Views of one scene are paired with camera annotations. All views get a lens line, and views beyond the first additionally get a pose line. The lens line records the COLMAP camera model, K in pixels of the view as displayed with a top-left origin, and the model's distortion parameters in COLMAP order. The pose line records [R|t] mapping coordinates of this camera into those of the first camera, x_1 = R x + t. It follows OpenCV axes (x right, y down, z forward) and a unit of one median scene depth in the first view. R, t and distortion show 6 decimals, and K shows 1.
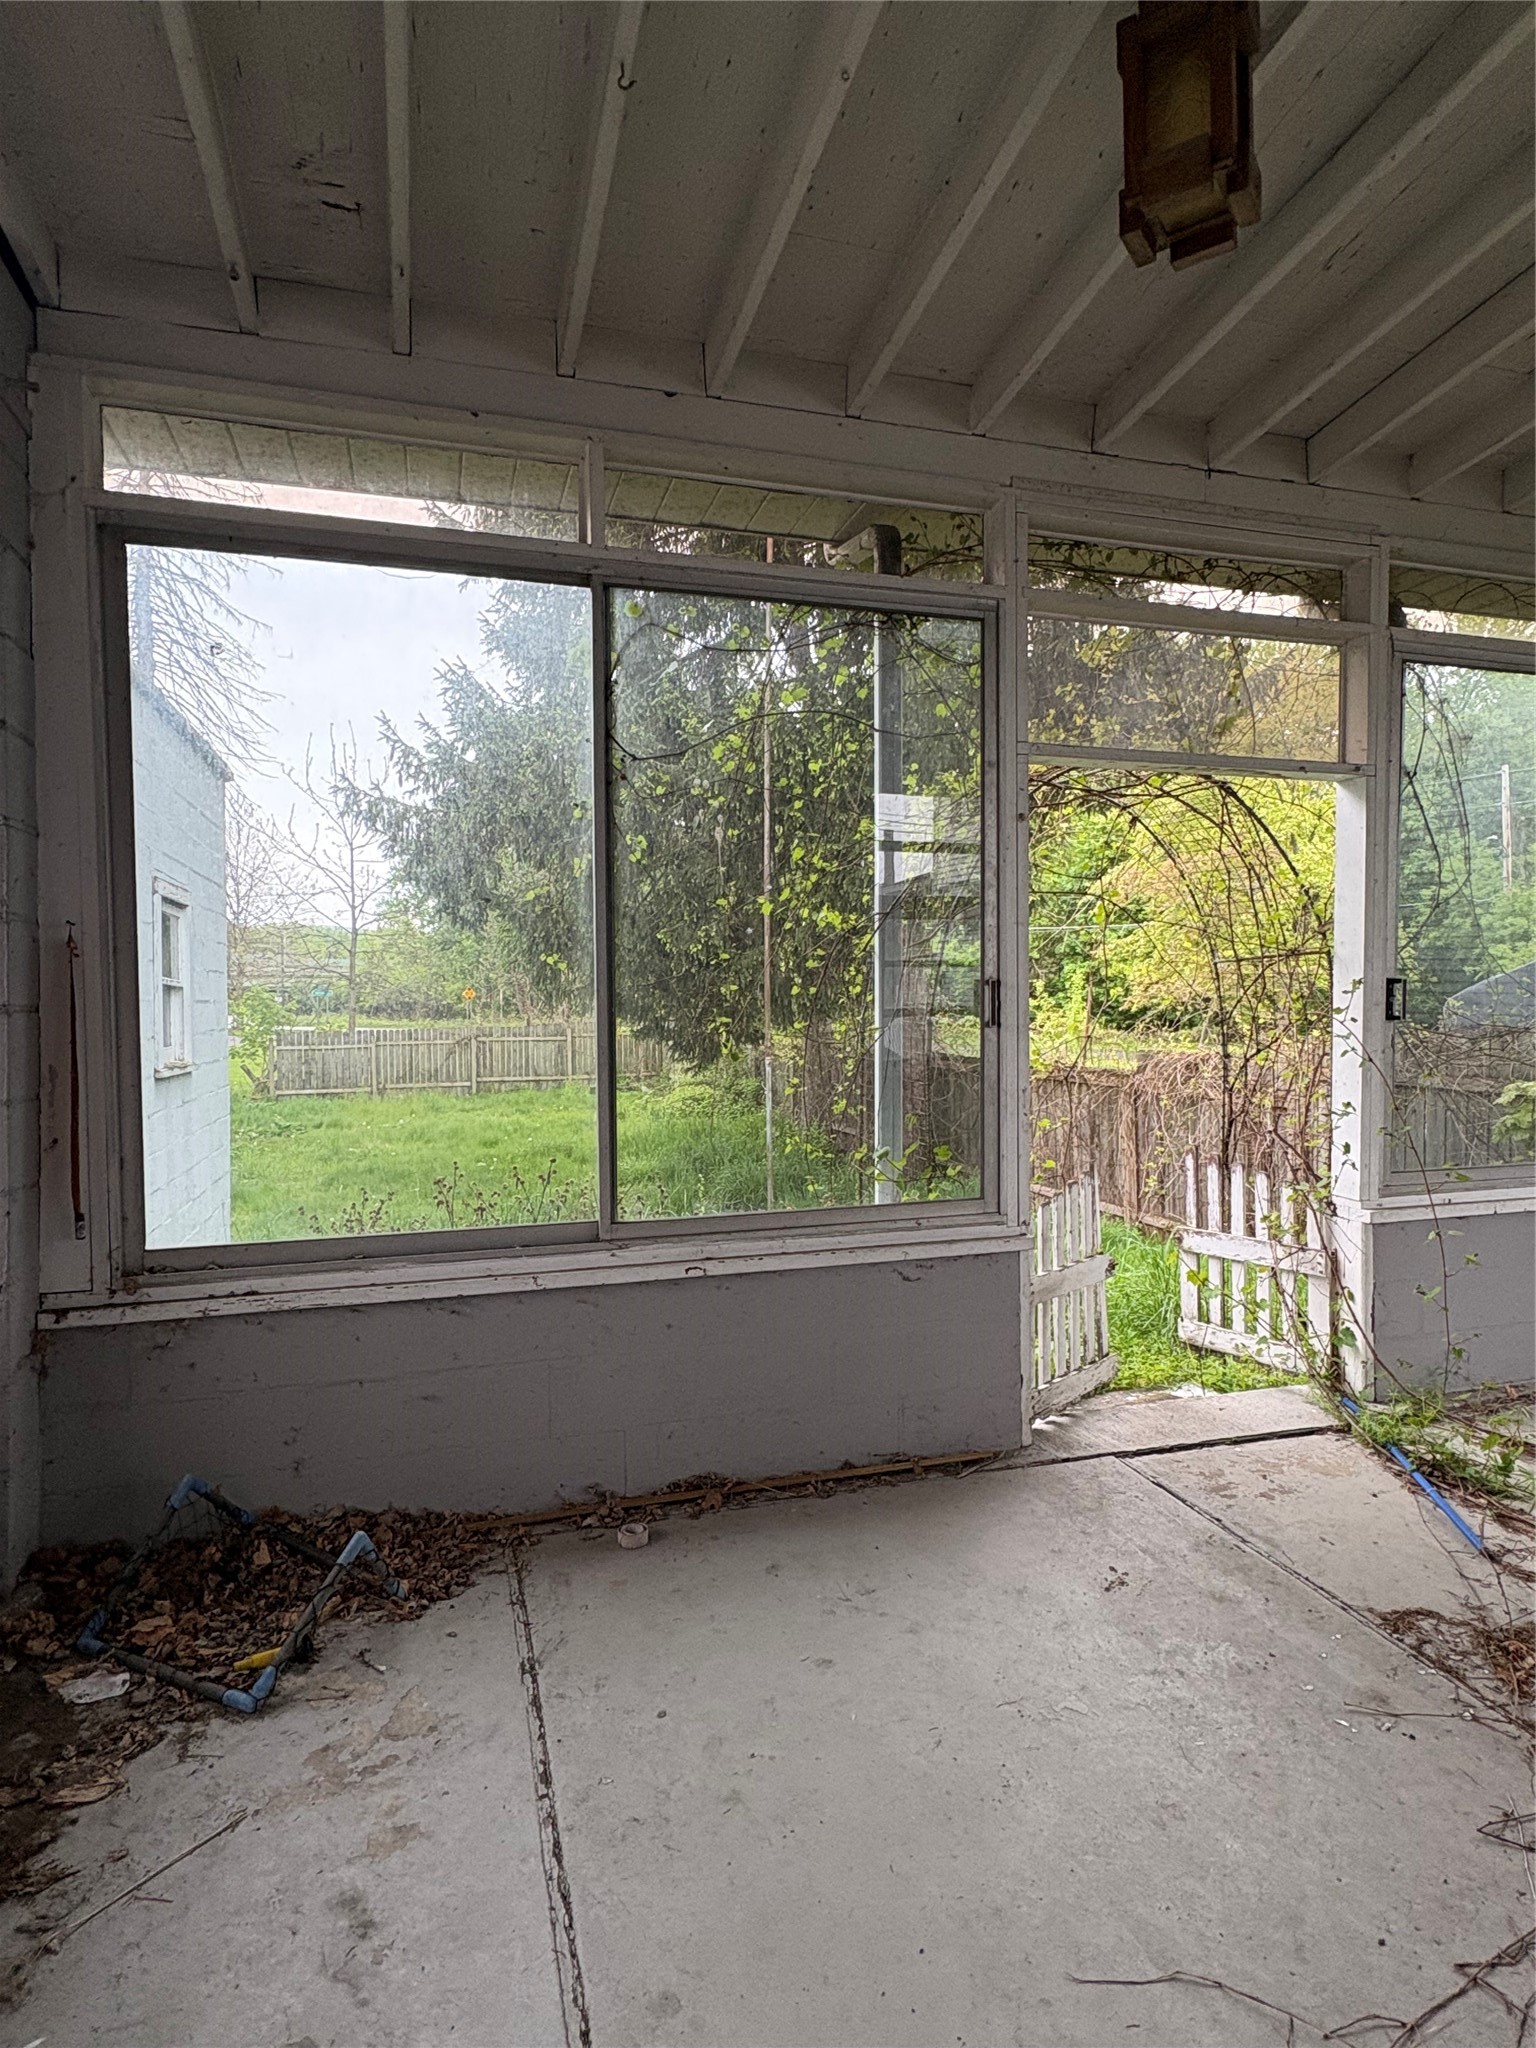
lens RADIAL K [[1130.9, 0, 796.5], [0, 1130.9, 1026.9], [0, 0, 1]] dist [0.002109, -0.000511]
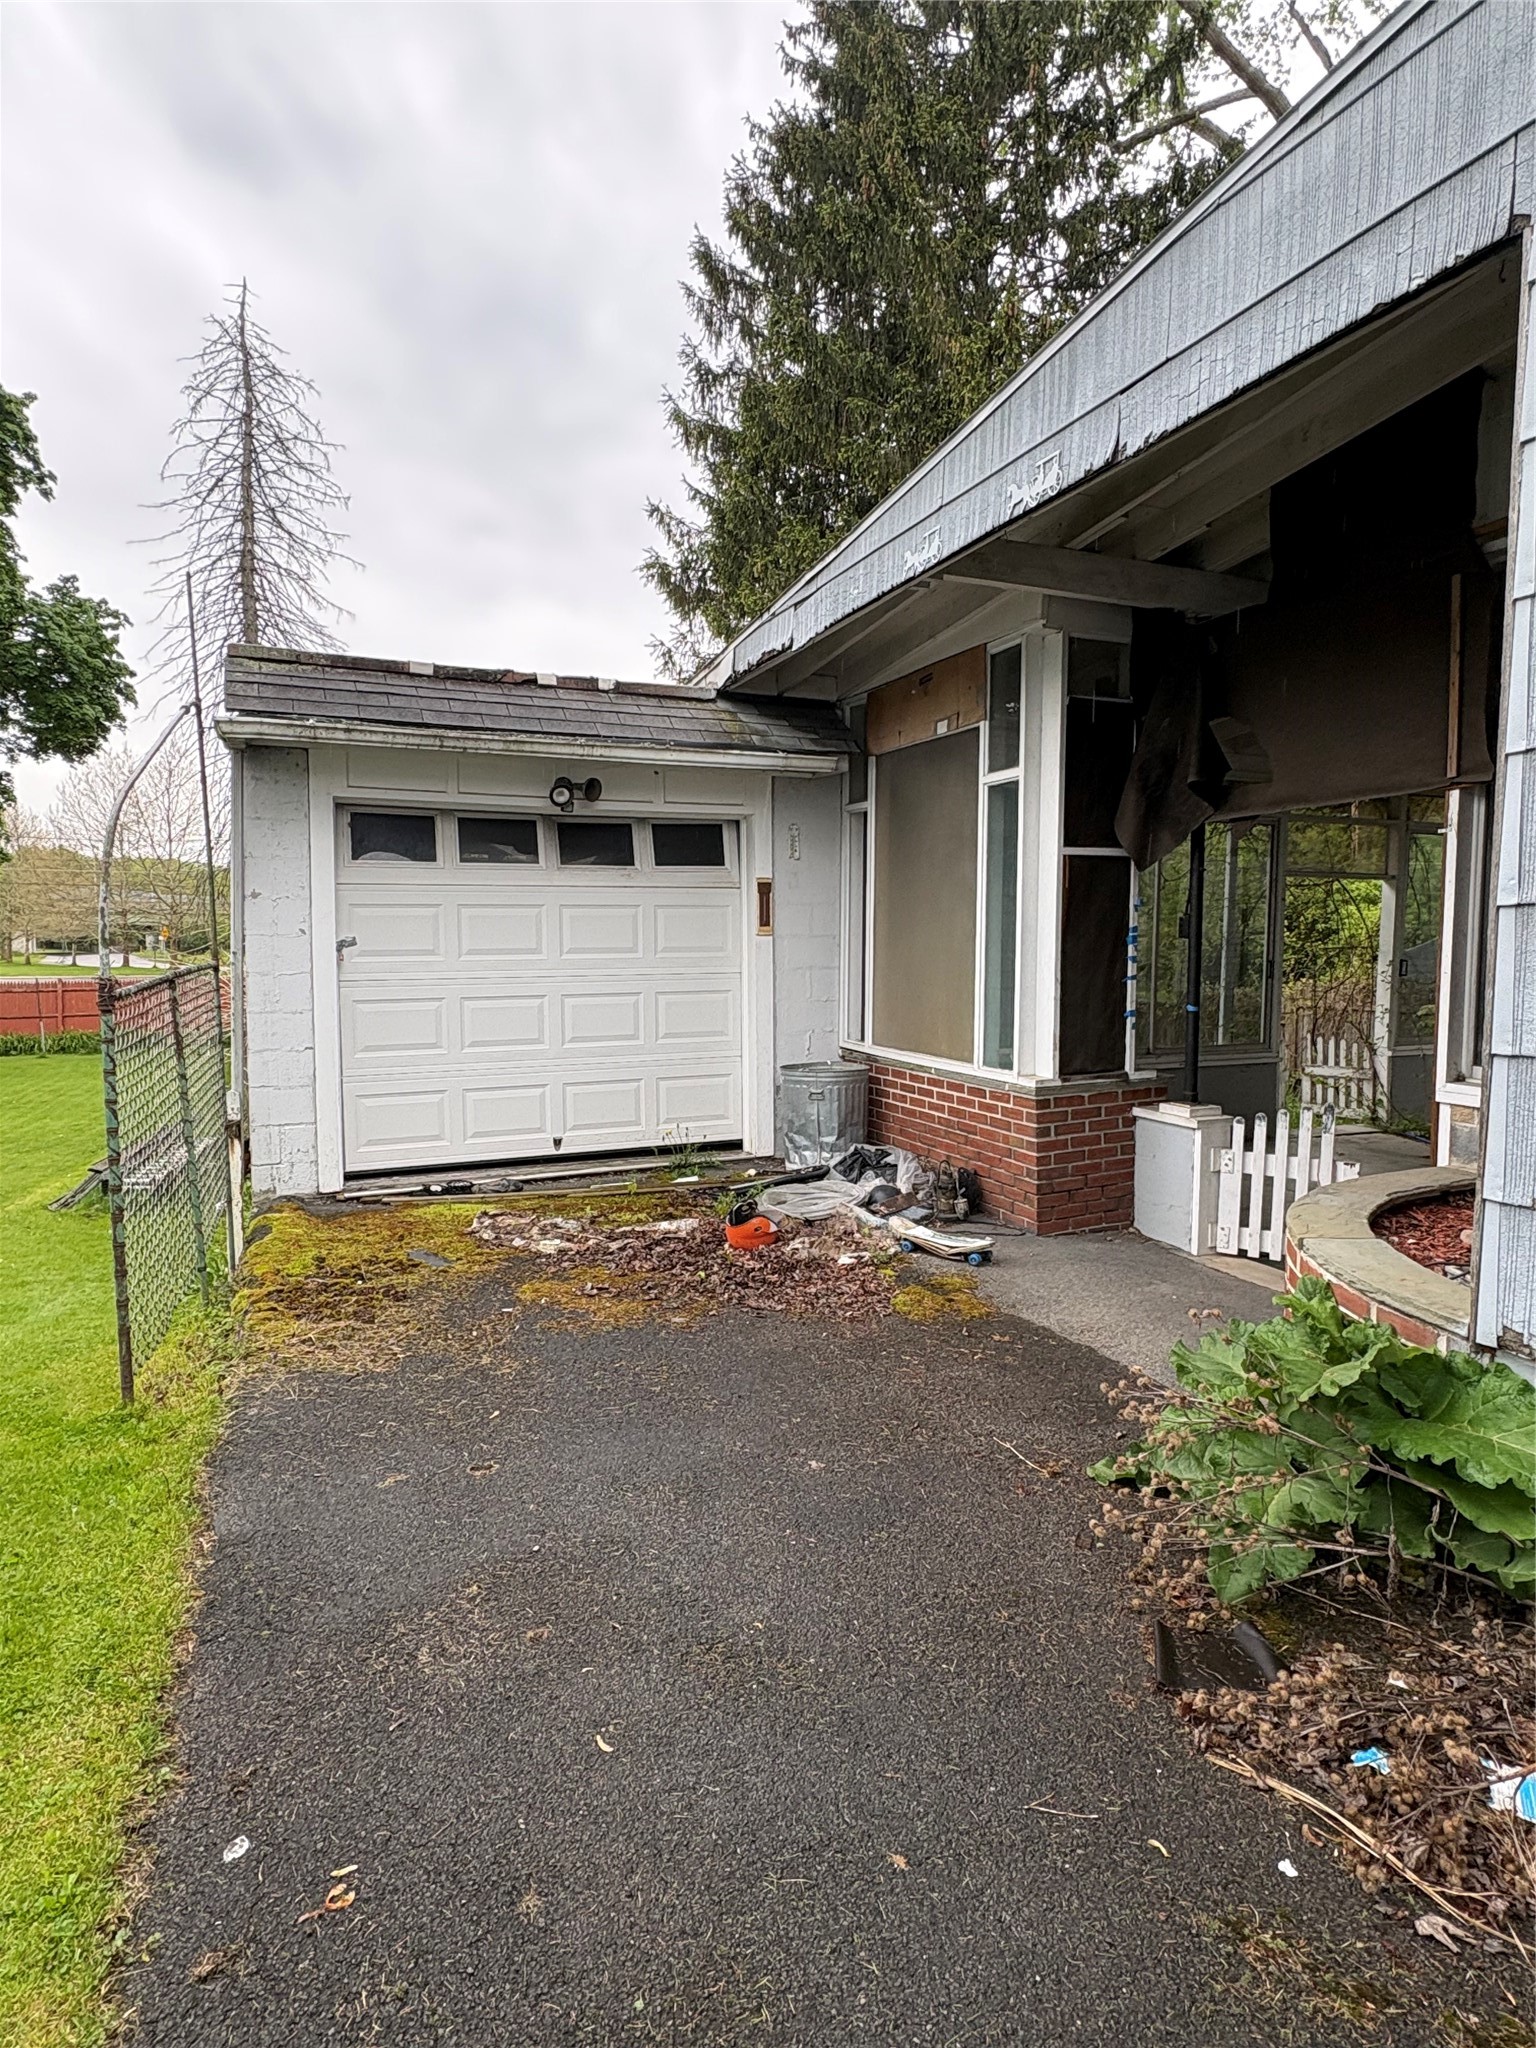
lens RADIAL K [[1130.9, 0, 796.5], [0, 1130.9, 1026.9], [0, 0, 1]] dist [0.002109, -0.000511]
pose [[0.990986, -0.000982, 0.133964, -1.240411], [-0.006217, 0.998559, 0.053308, -0.021533], [-0.133823, -0.053661, 0.989551, -1.431188]]
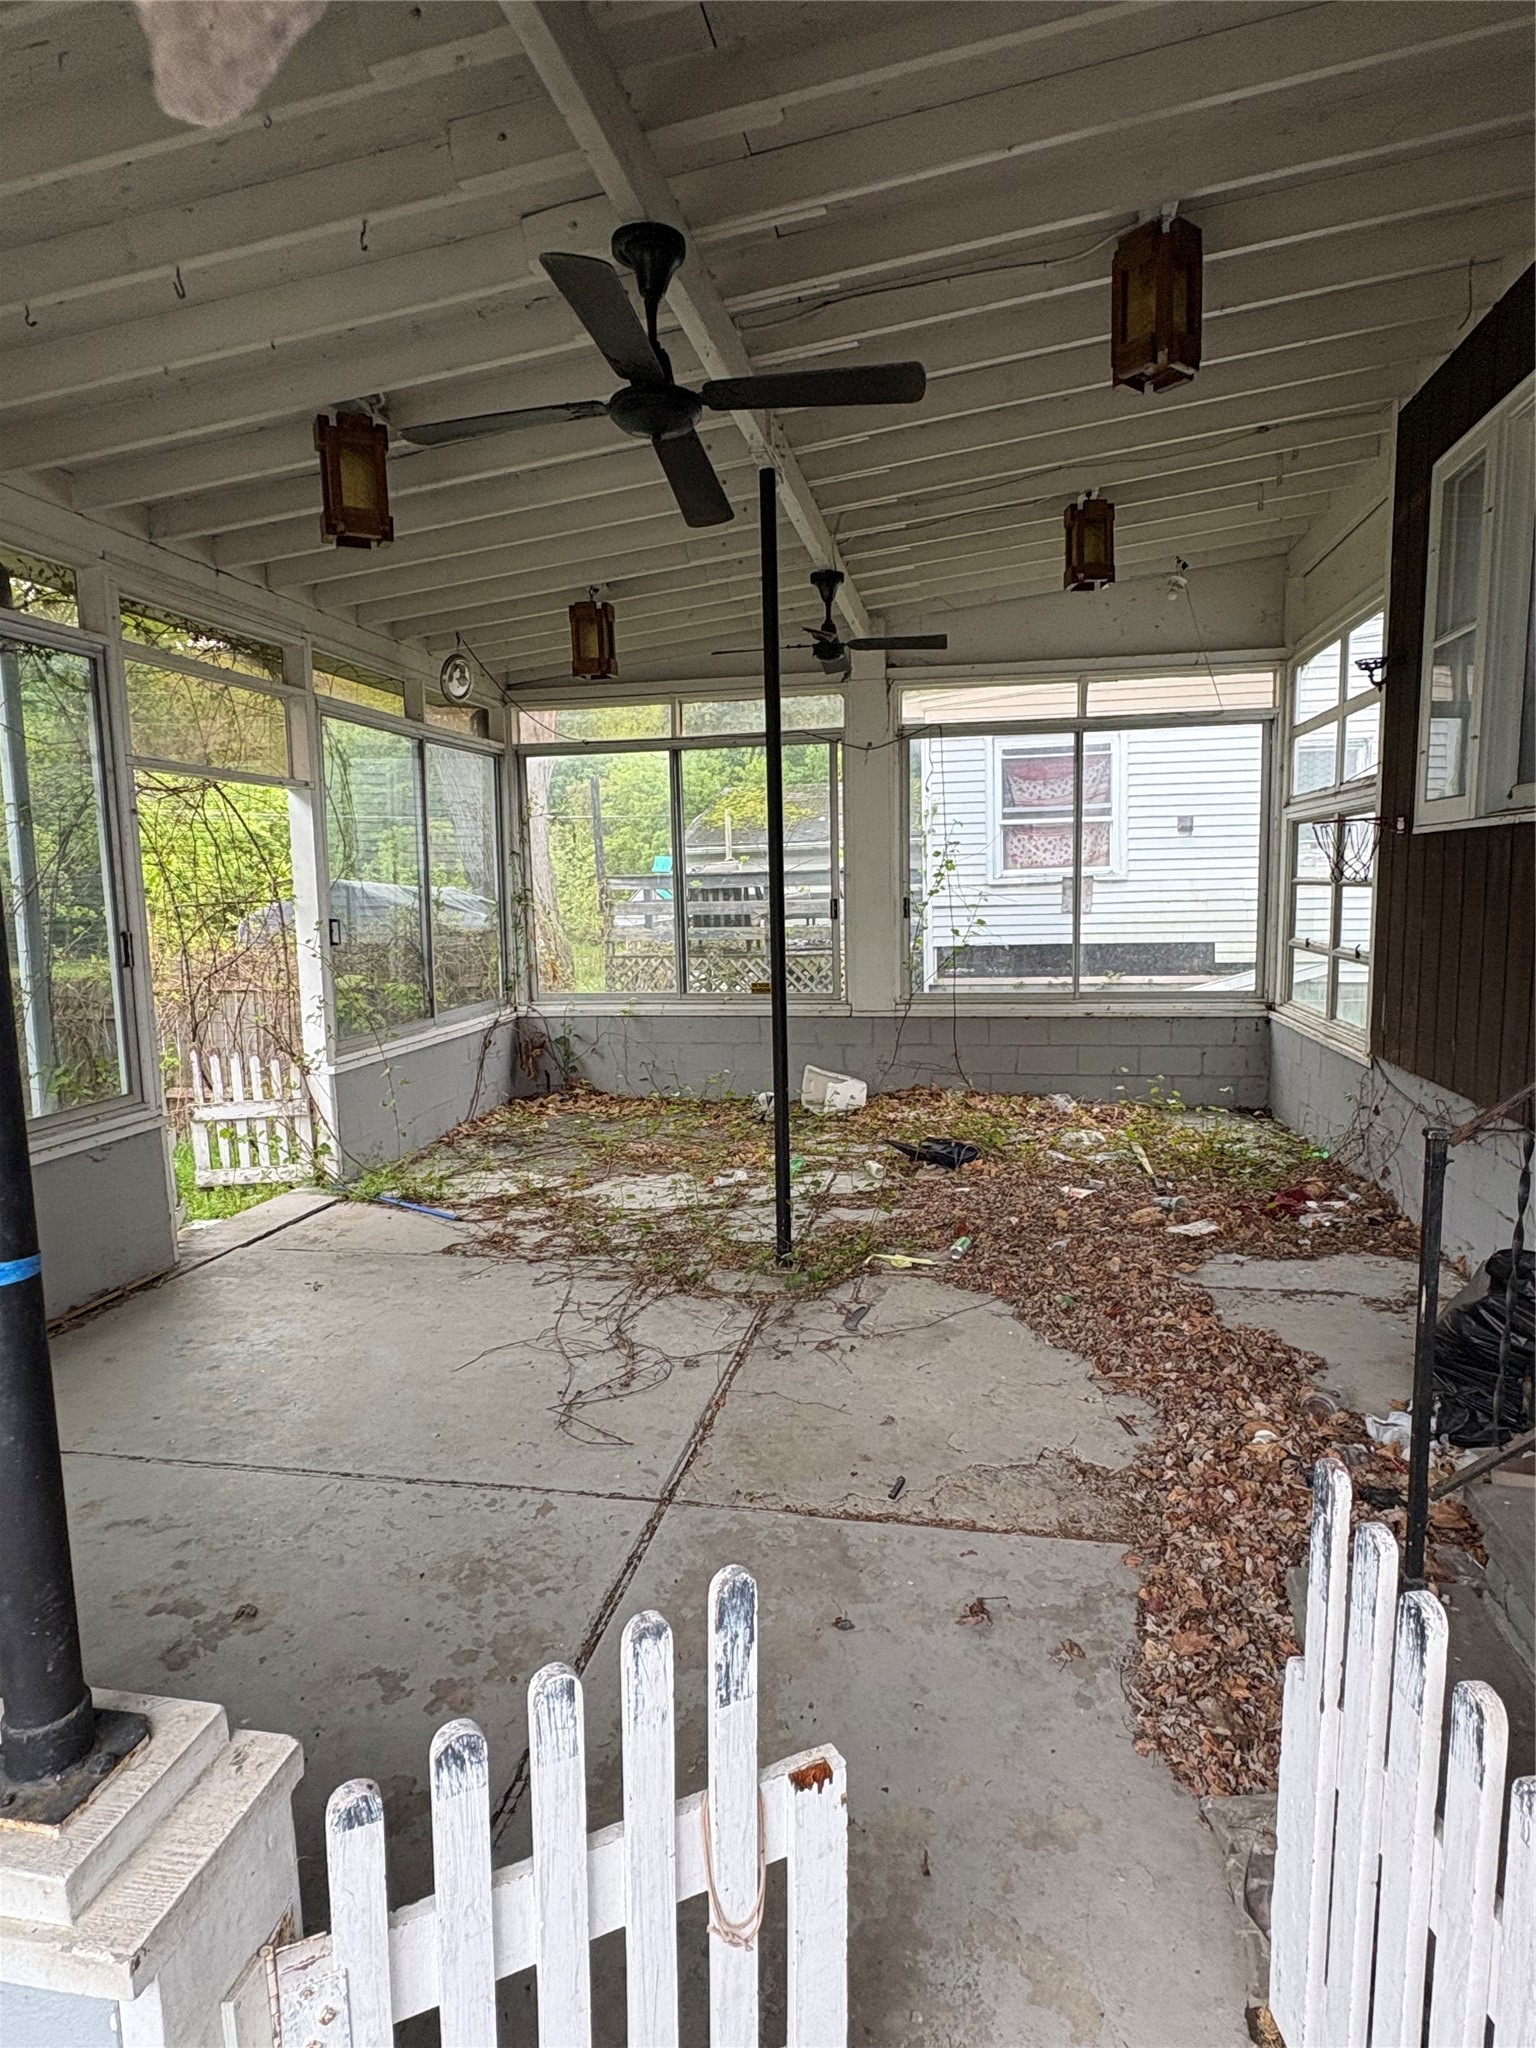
lens RADIAL K [[1130.9, 0, 796.5], [0, 1130.9, 1026.9], [0, 0, 1]] dist [0.002109, -0.000511]
pose [[0.435930, -0.114338, 0.892688, -0.665556], [0.038235, 0.993354, 0.108561, -0.043557], [-0.899168, -0.013193, 0.437404, -0.299479]]
